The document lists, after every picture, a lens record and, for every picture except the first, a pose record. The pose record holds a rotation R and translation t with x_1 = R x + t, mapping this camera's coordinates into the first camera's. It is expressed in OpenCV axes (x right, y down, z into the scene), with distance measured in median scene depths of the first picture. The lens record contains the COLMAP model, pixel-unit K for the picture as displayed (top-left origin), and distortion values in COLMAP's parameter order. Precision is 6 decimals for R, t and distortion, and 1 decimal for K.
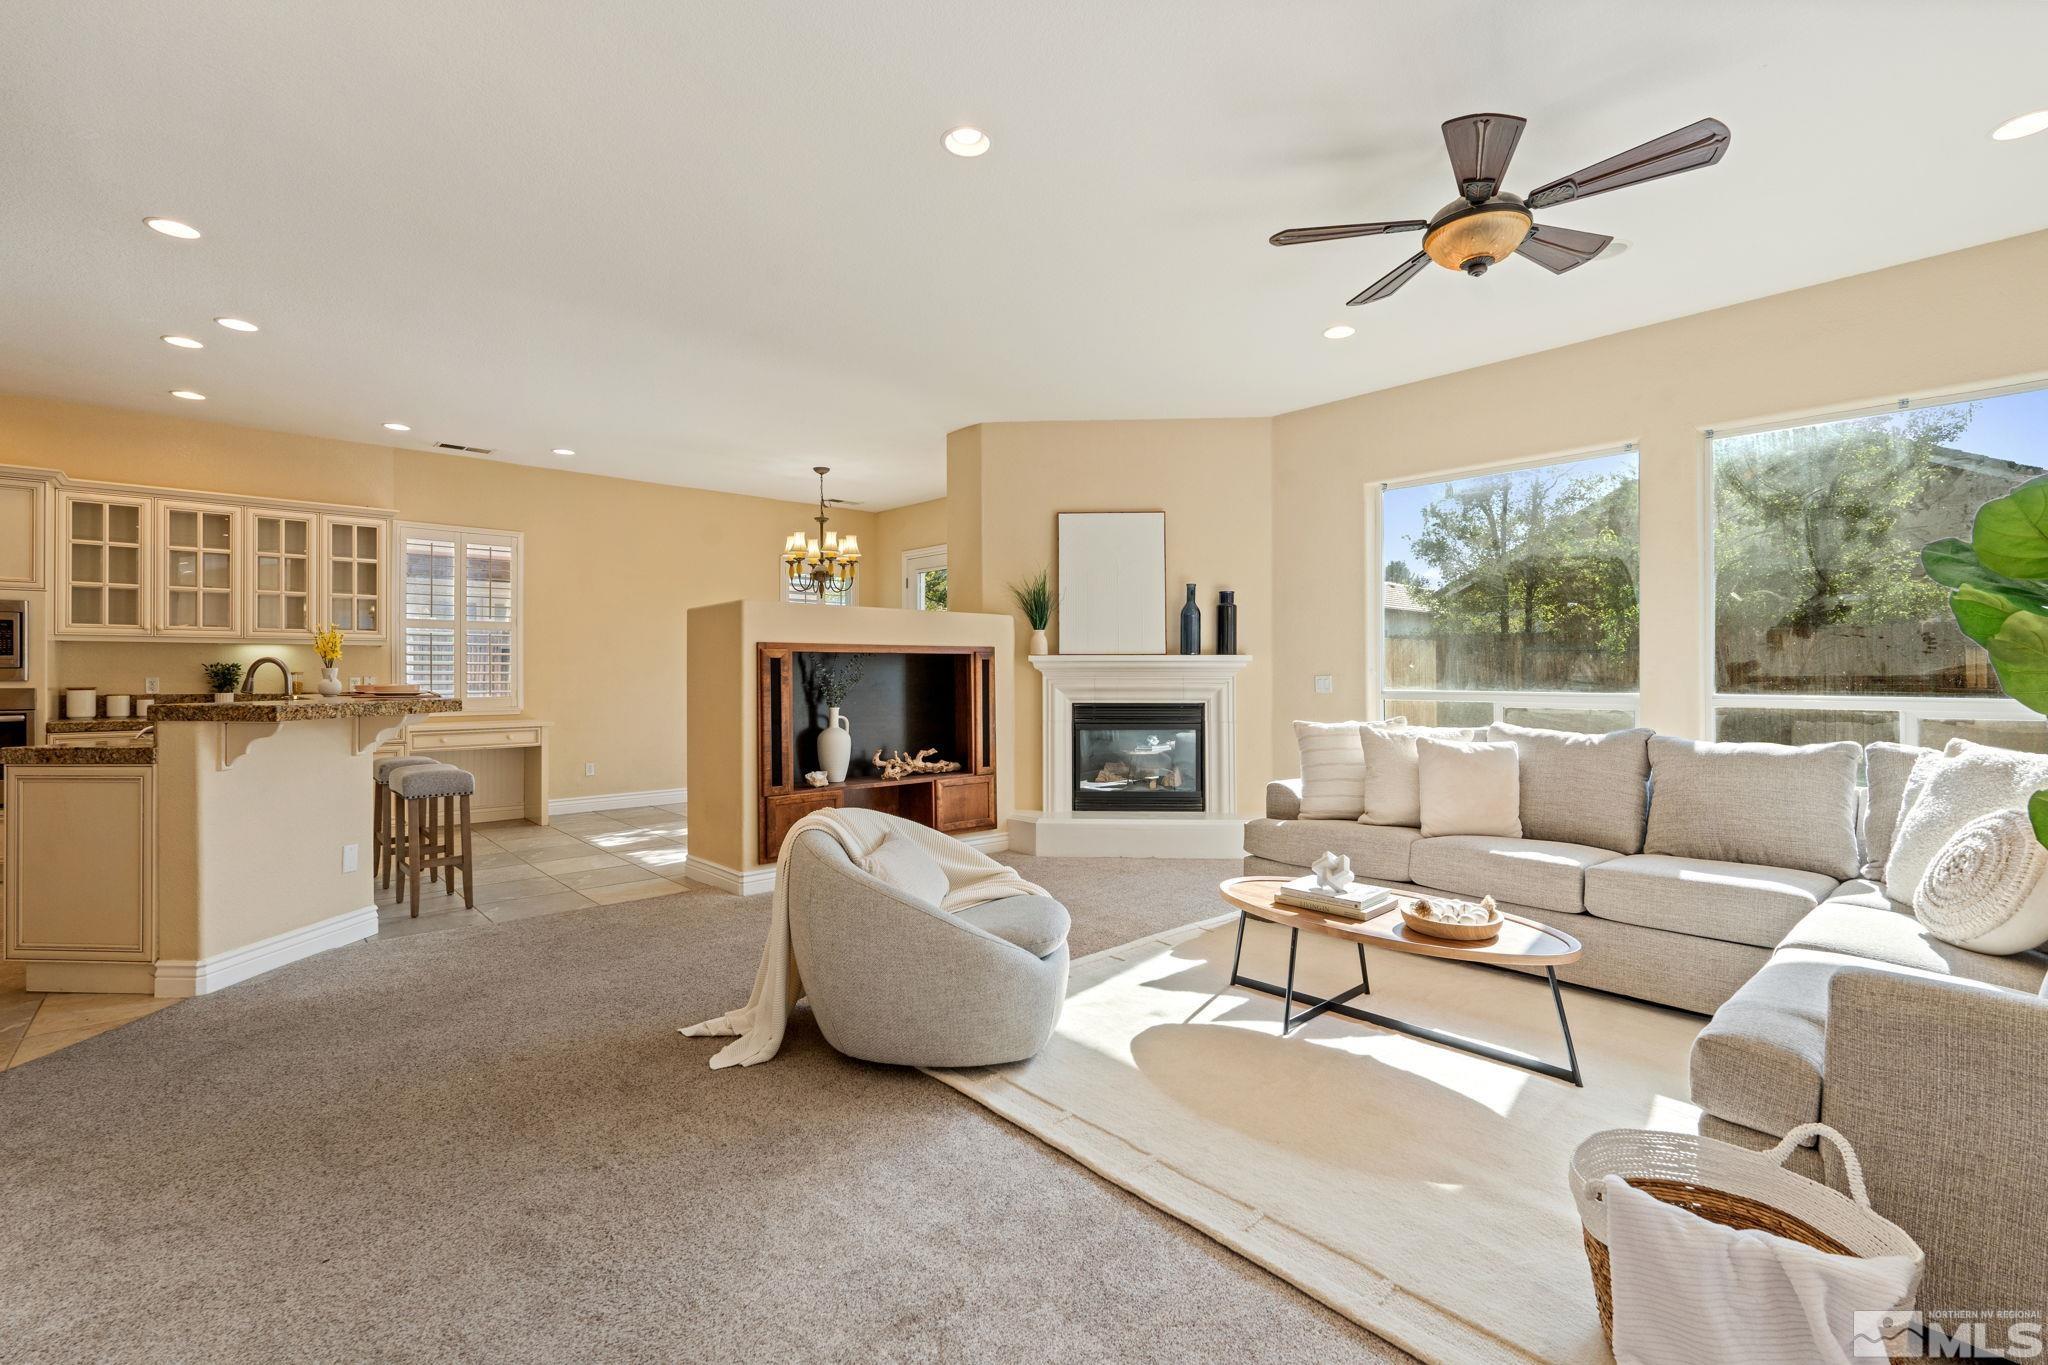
lens RADIAL K [[896.2, 0, 1021.6], [0, 896.2, 668.7], [0, 0, 1]] dist [-0.004519, 0.000442]
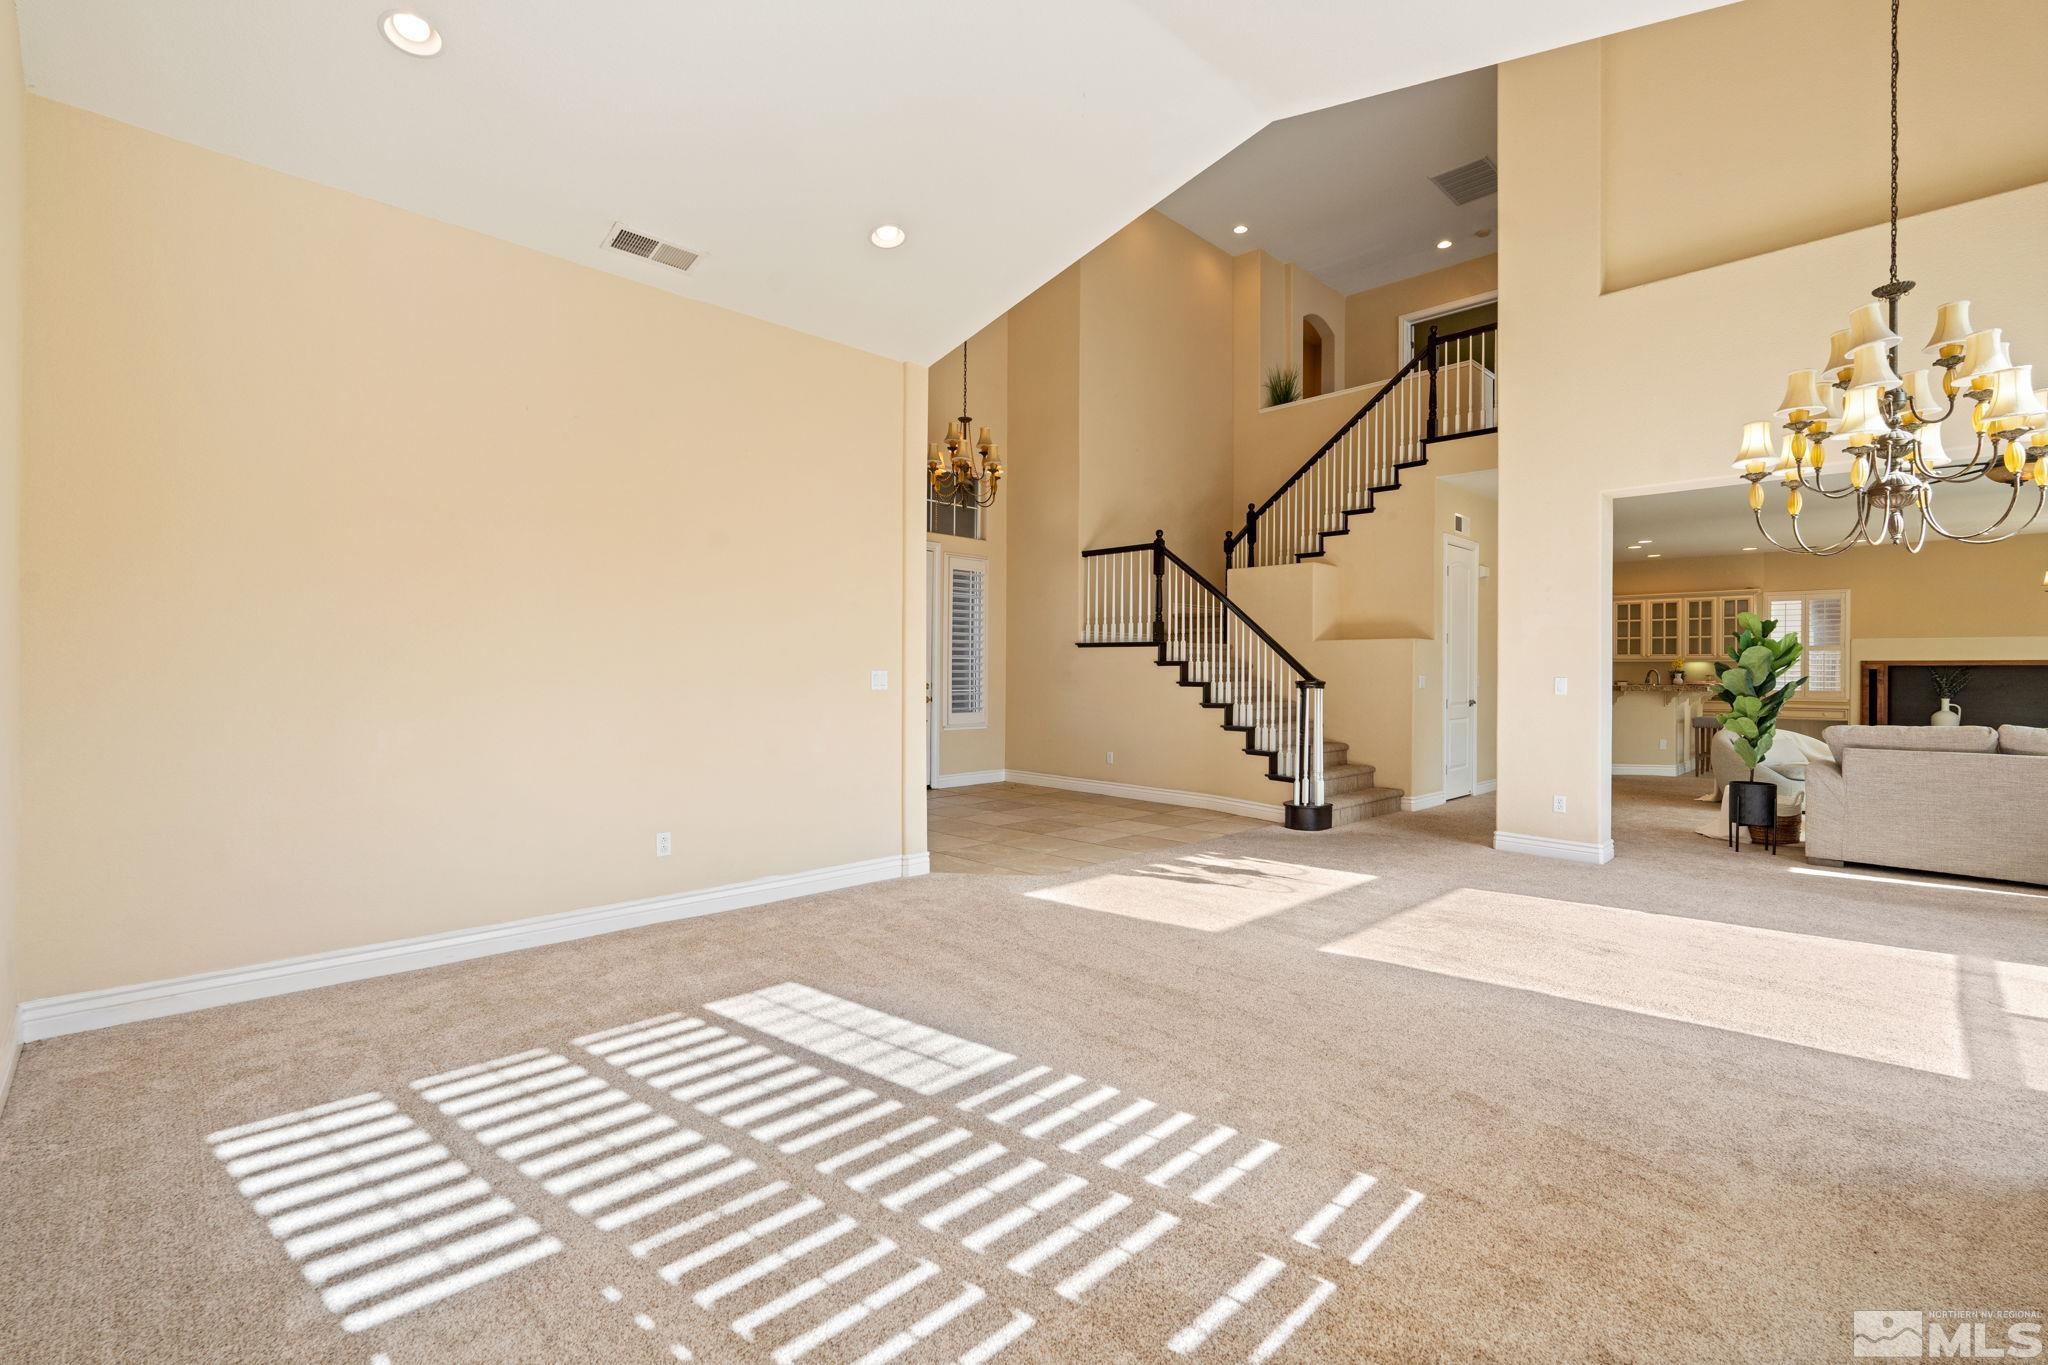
lens RADIAL K [[896.2, 0, 1008.3], [0, 896.2, 669.0], [0, 0, 1]] dist [-0.004519, 0.000442]
pose [[0.031425, -0.001383, -0.999505, 1.221966], [-0.000486, 0.999999, -0.001398, -0.007108], [0.999506, 0.000530, 0.031424, -0.684778]]
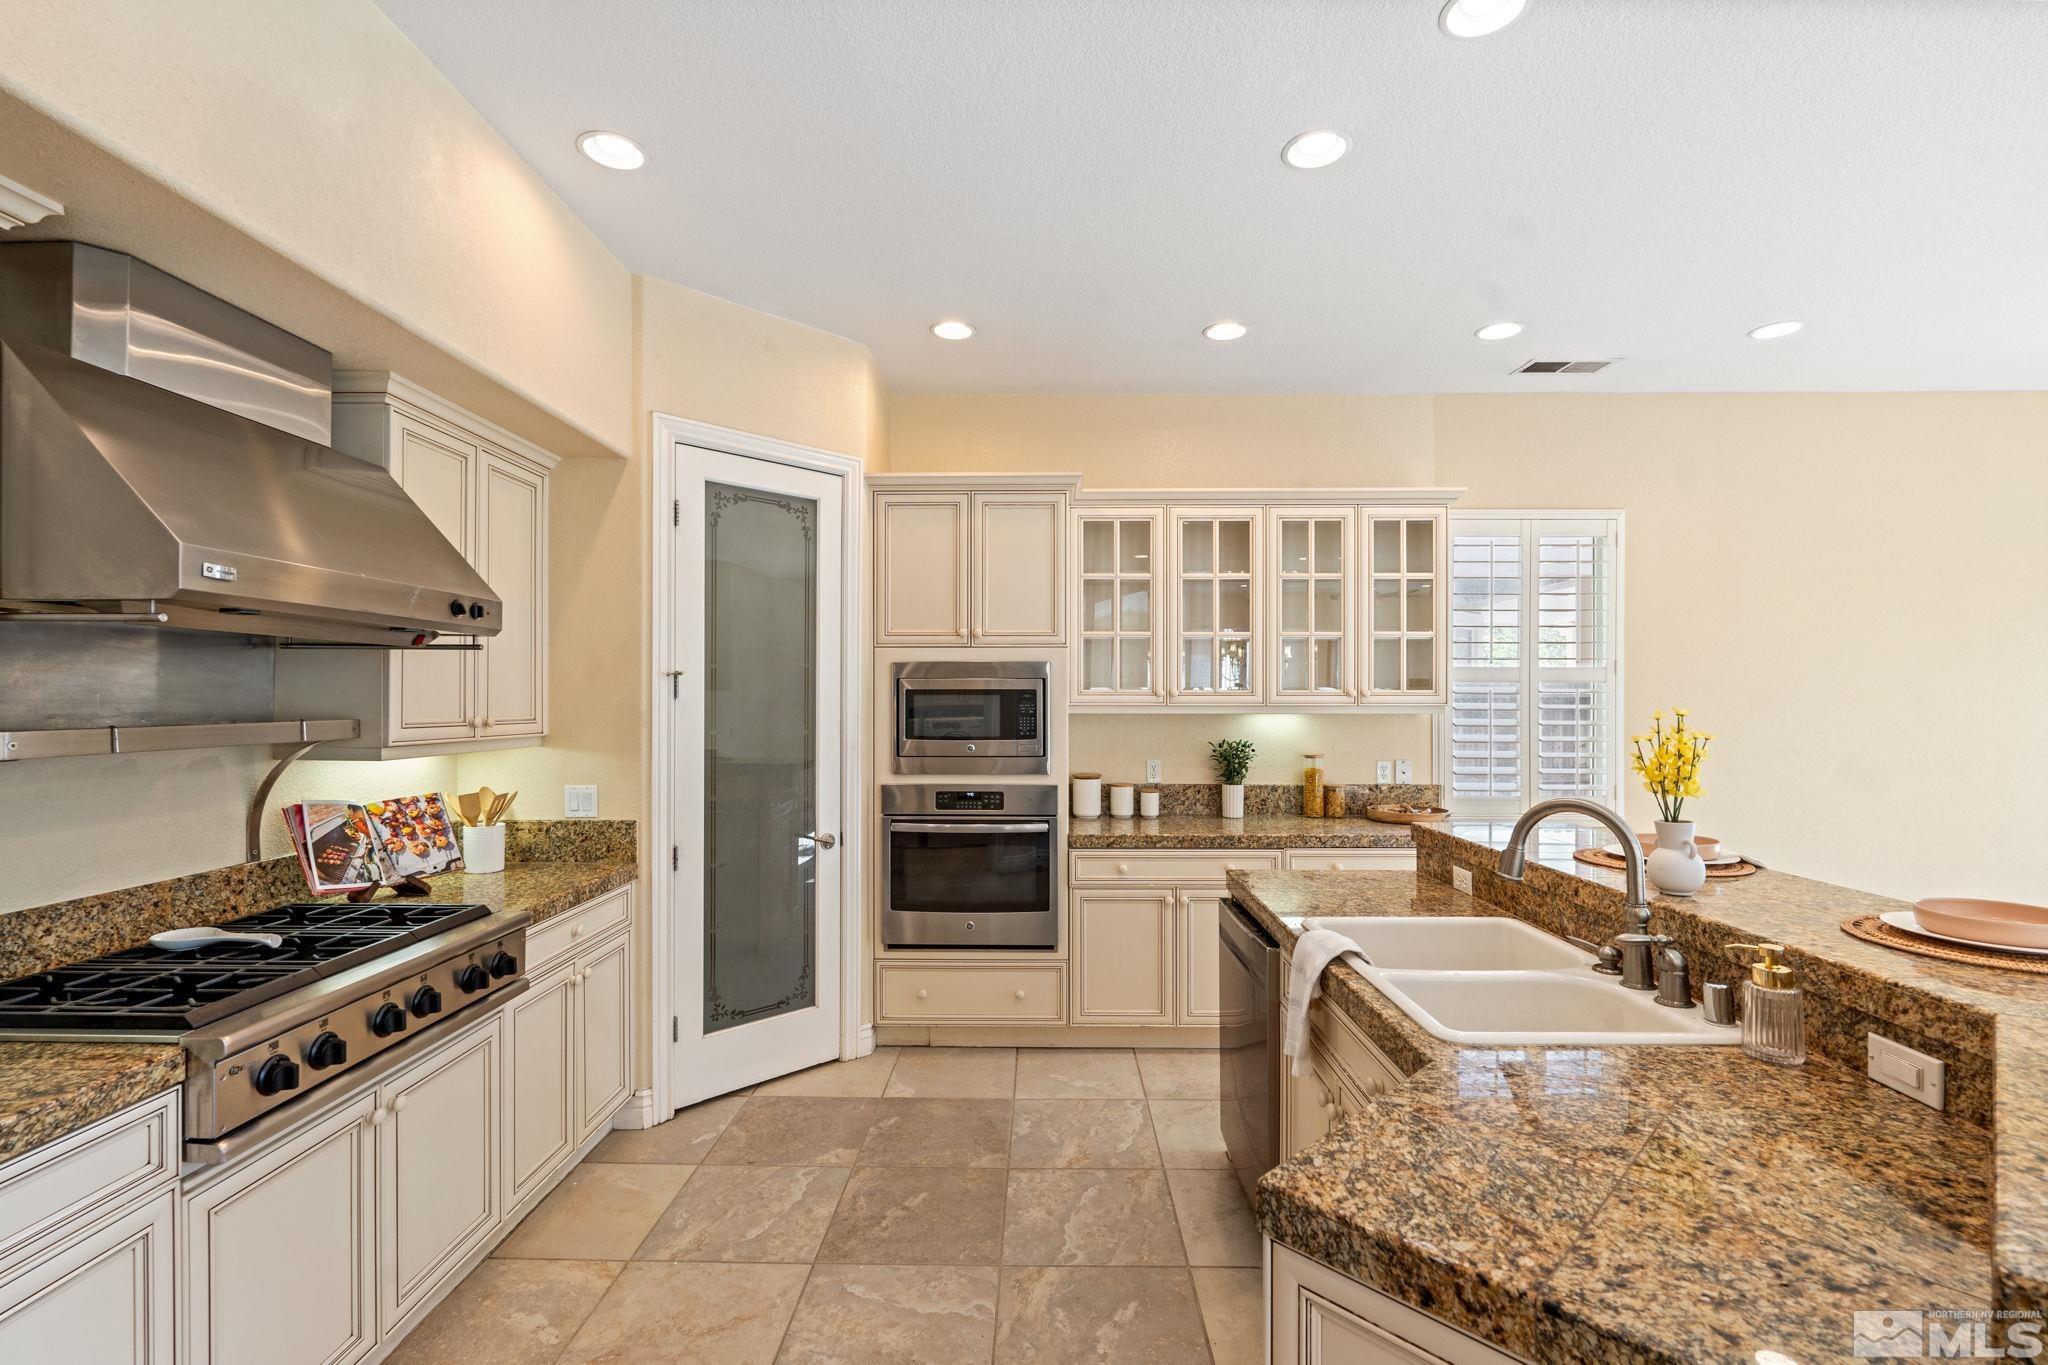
lens RADIAL K [[896.2, 0, 1028.5], [0, 896.2, 691.6], [0, 0, 1]] dist [-0.004519, 0.000442]
pose [[0.734942, -0.000635, -0.678130, -0.549493], [-0.001882, 0.999994, -0.002977, -0.042382], [0.678128, 0.003464, 0.734936, 0.396005]]
